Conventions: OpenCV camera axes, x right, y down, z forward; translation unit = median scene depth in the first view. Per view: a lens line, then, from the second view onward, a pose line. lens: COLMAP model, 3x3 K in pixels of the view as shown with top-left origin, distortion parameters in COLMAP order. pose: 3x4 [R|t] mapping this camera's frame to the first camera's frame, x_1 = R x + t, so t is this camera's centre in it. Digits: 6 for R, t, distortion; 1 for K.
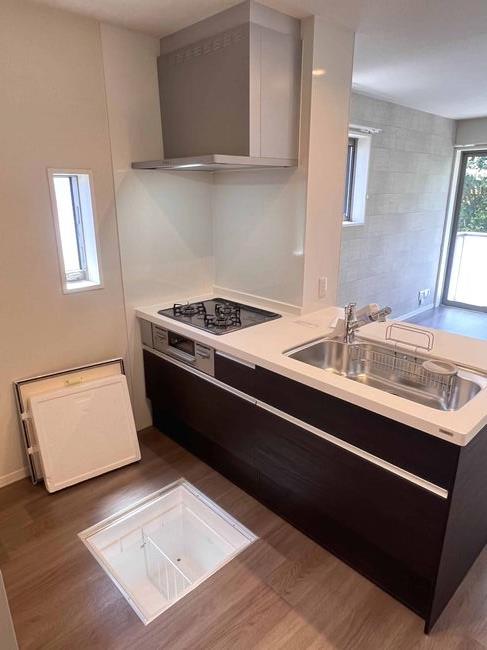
lens RADIAL K [[418.0, 0, 242.6], [0, 418.0, 324.7], [0, 0, 1]] dist [-0.002908, -0.003810]
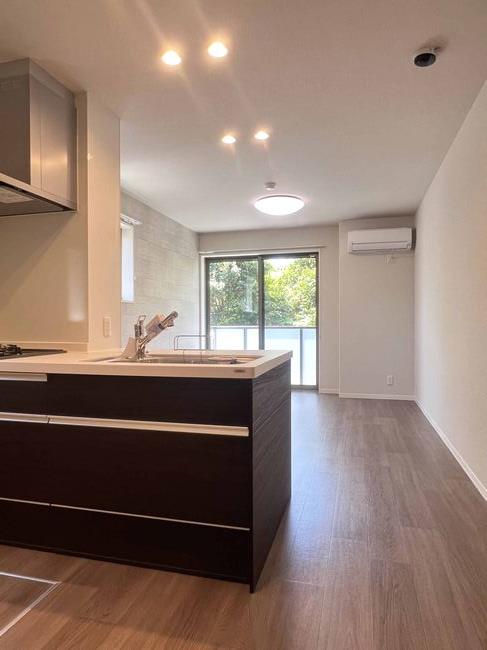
lens RADIAL K [[418.0, 0, 245.7], [0, 418.0, 325.6], [0, 0, 1]] dist [-0.002908, -0.003810]
pose [[0.846276, -0.004416, 0.532726, -0.079973], [0.161736, 0.954900, -0.249013, 0.261724], [-0.507600, 0.296895, 0.808824, -0.008041]]
